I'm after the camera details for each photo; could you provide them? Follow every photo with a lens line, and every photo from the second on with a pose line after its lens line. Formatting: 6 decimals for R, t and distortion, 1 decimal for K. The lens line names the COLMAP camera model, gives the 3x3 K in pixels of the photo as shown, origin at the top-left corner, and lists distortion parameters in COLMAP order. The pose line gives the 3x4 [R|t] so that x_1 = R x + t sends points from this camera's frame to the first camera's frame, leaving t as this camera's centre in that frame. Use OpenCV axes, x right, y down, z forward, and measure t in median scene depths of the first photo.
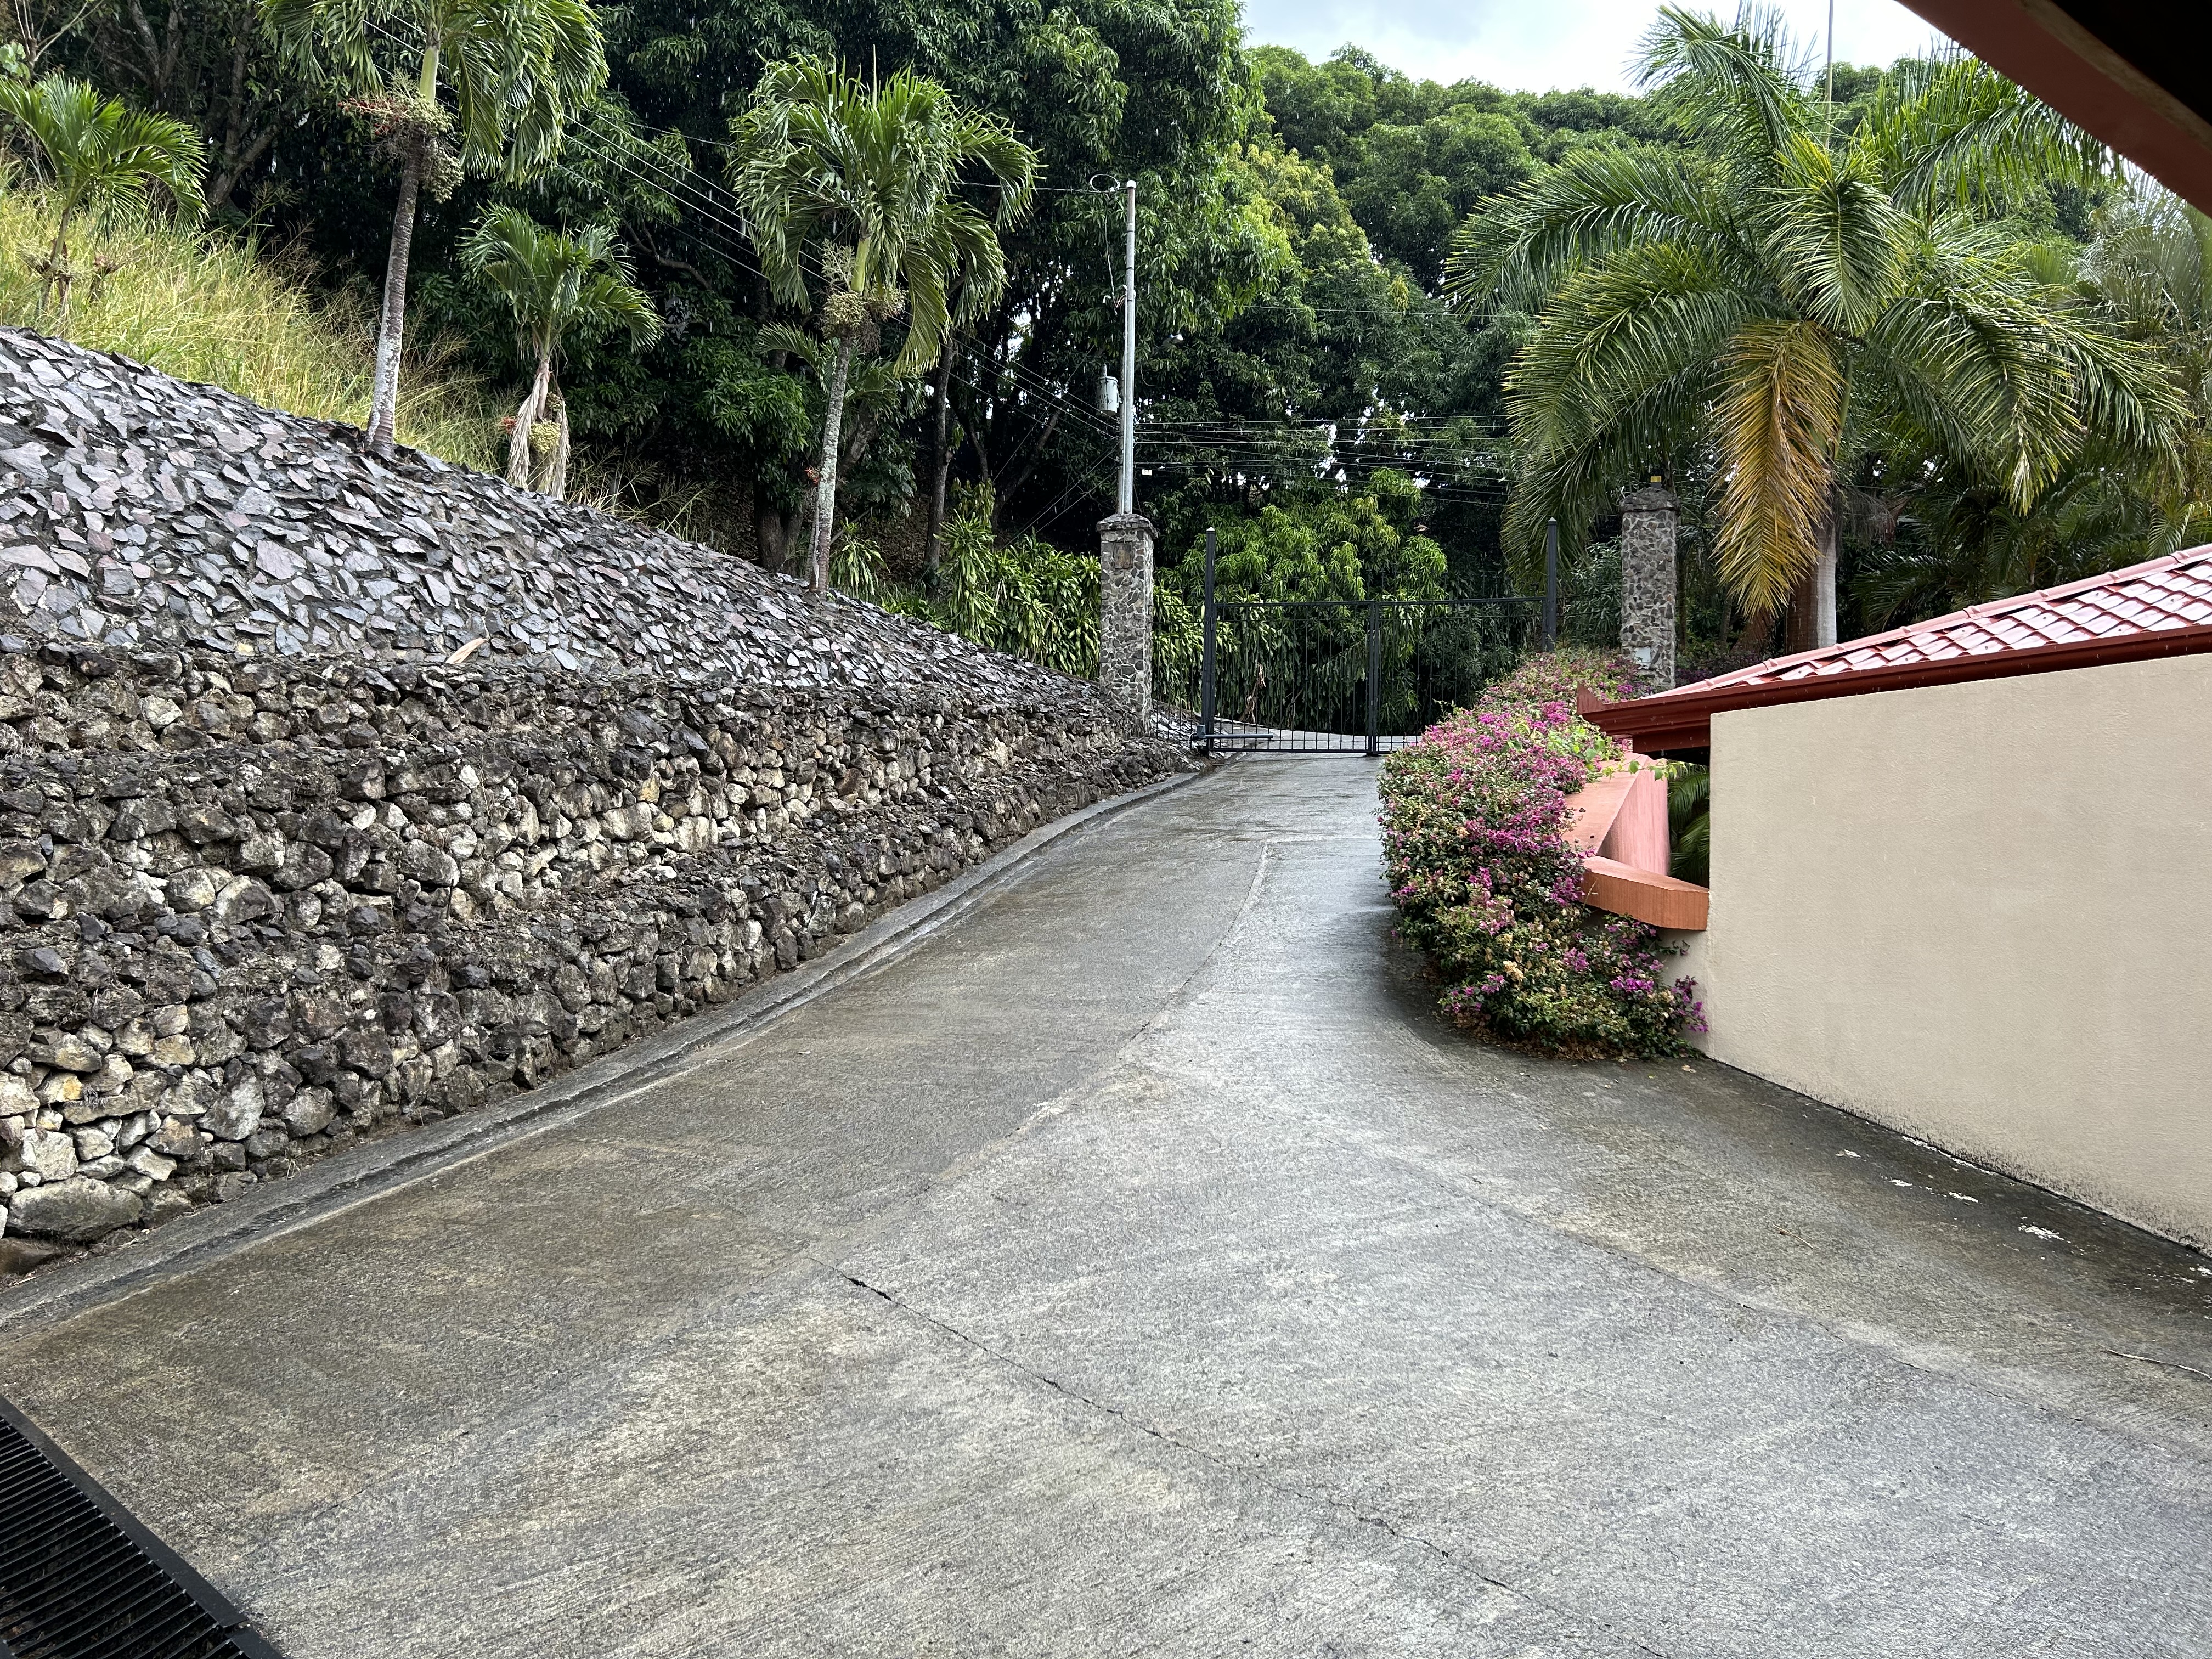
lens RADIAL K [[1655.9, 0, 1099.3], [0, 1655.9, 826.3], [0, 0, 1]] dist [0.050911, -0.058585]
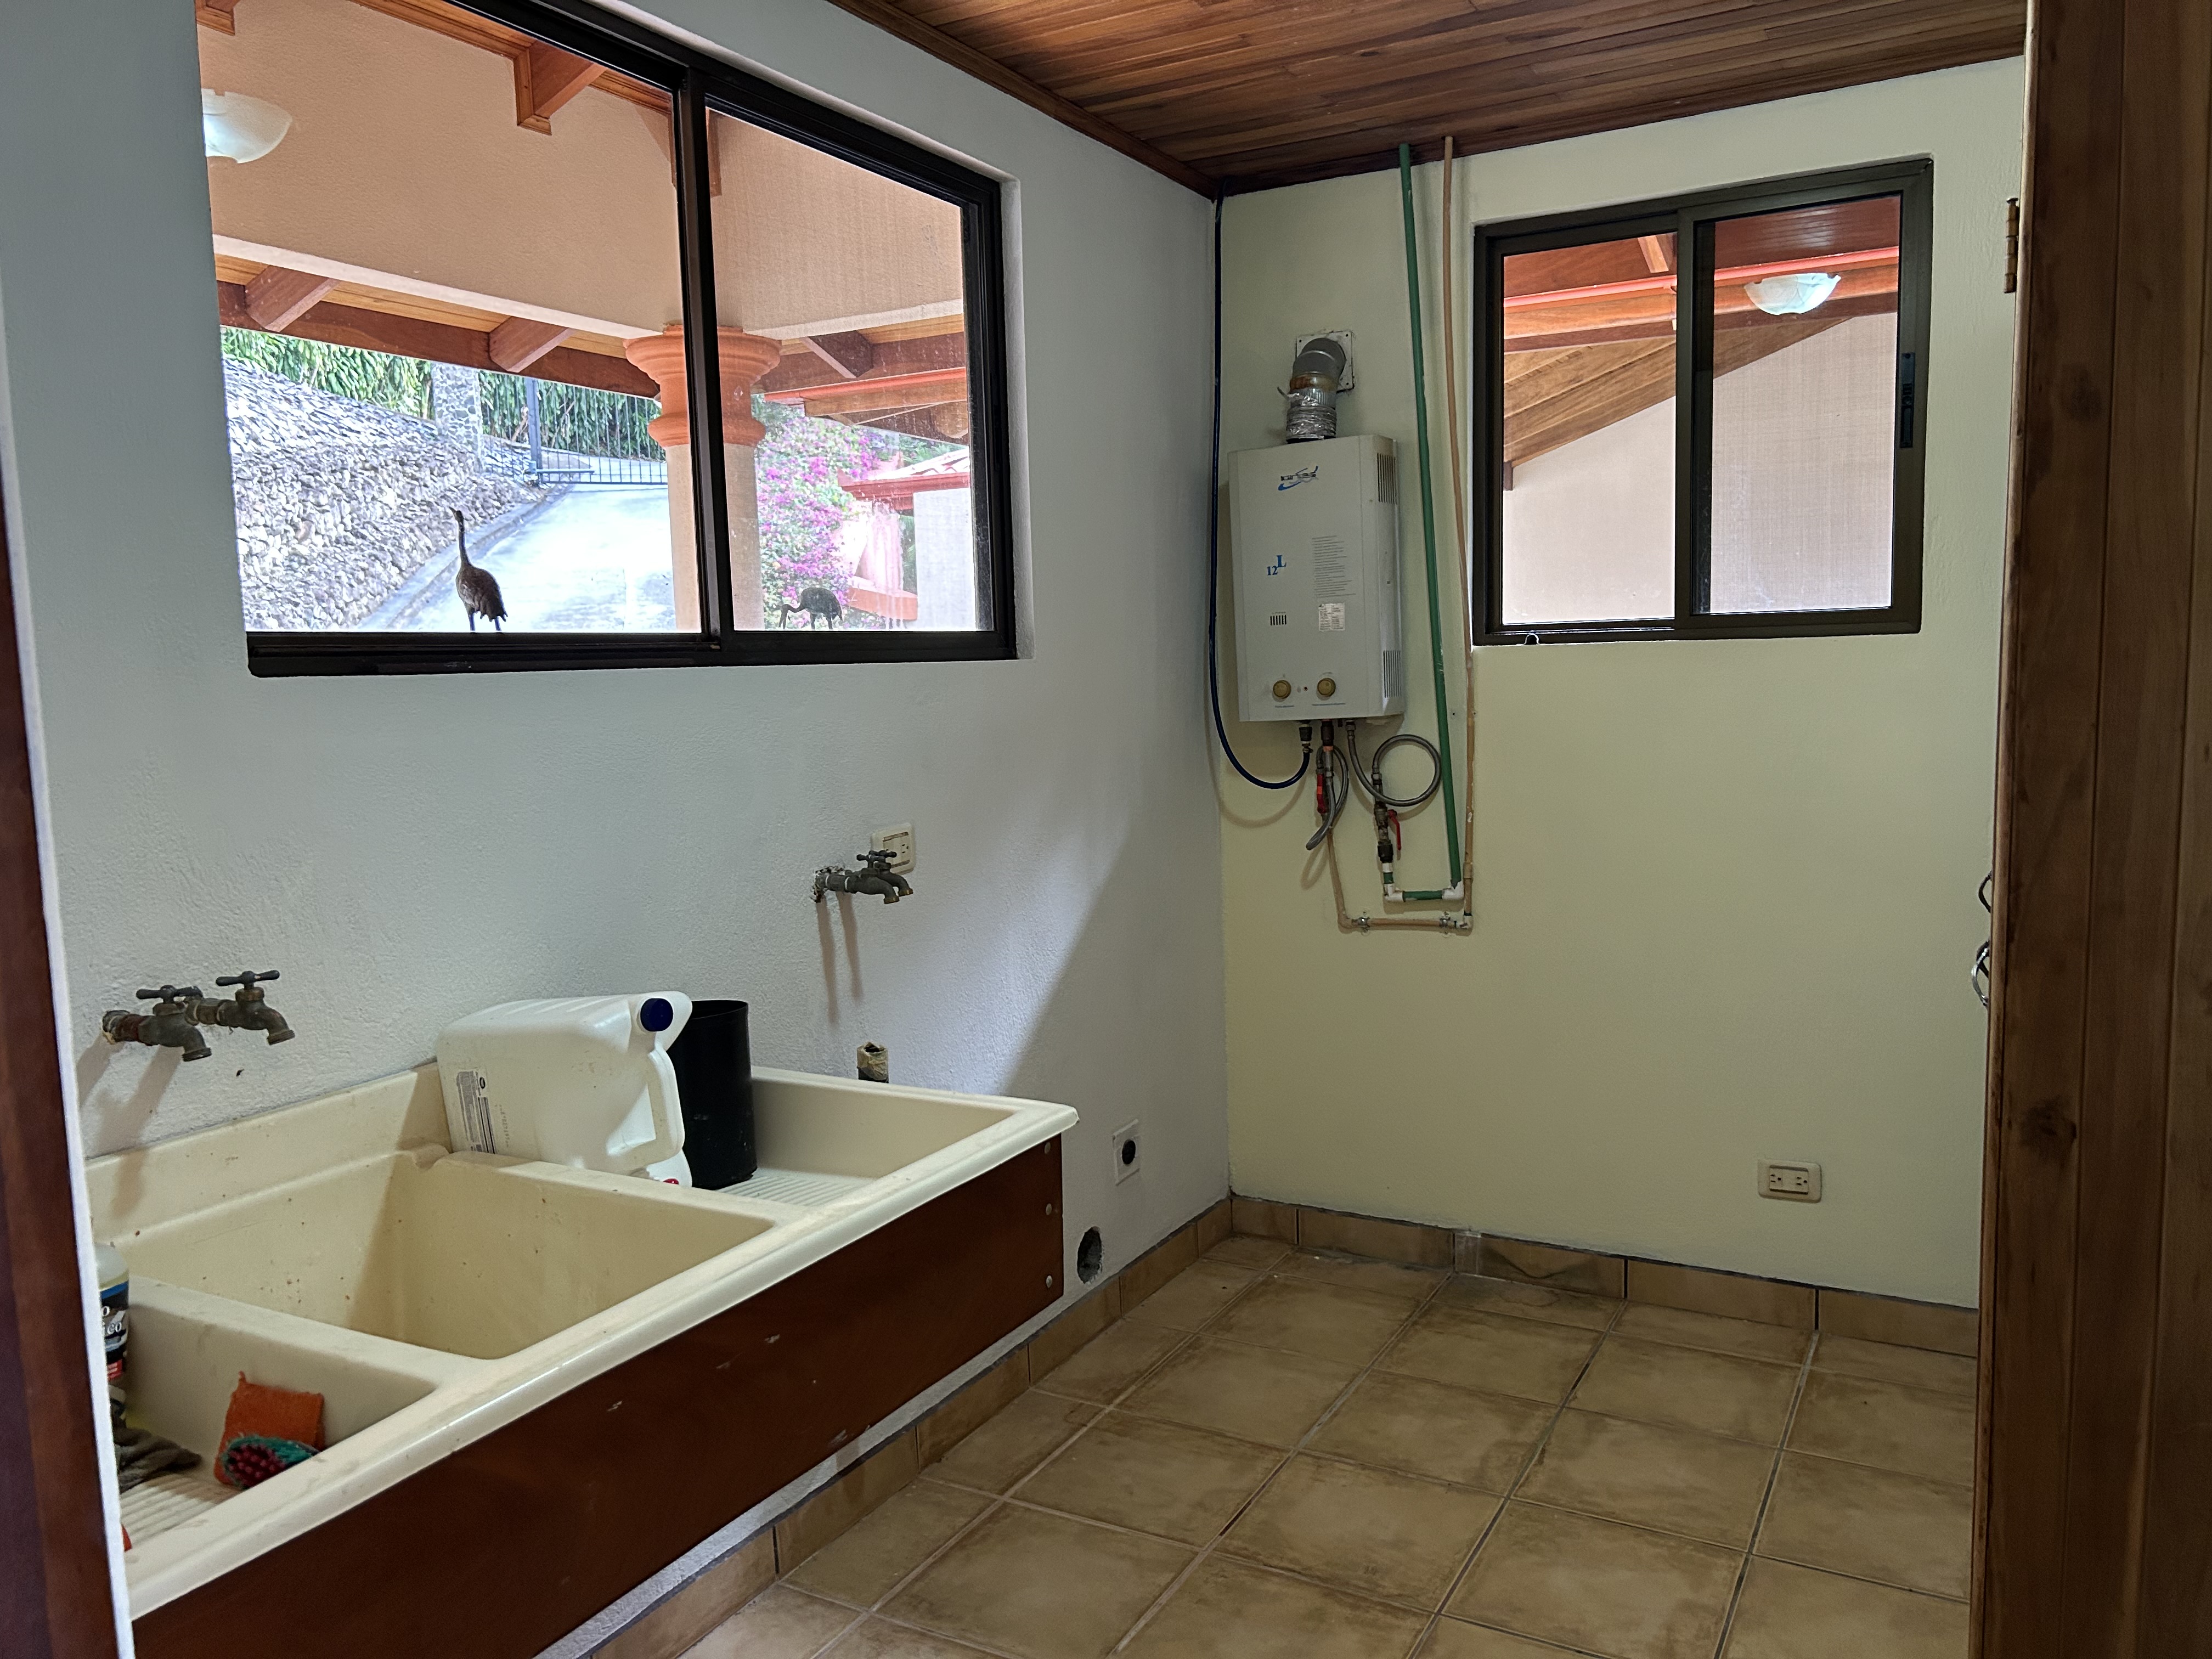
lens RADIAL K [[1655.9, 0, 1102.1], [0, 1655.9, 830.9], [0, 0, 1]] dist [0.050911, -0.058585]
pose [[0.903849, -0.099052, 0.416228, -0.146222], [0.018827, 0.981098, 0.192594, -0.035384], [-0.427437, -0.166239, 0.888629, -0.471719]]
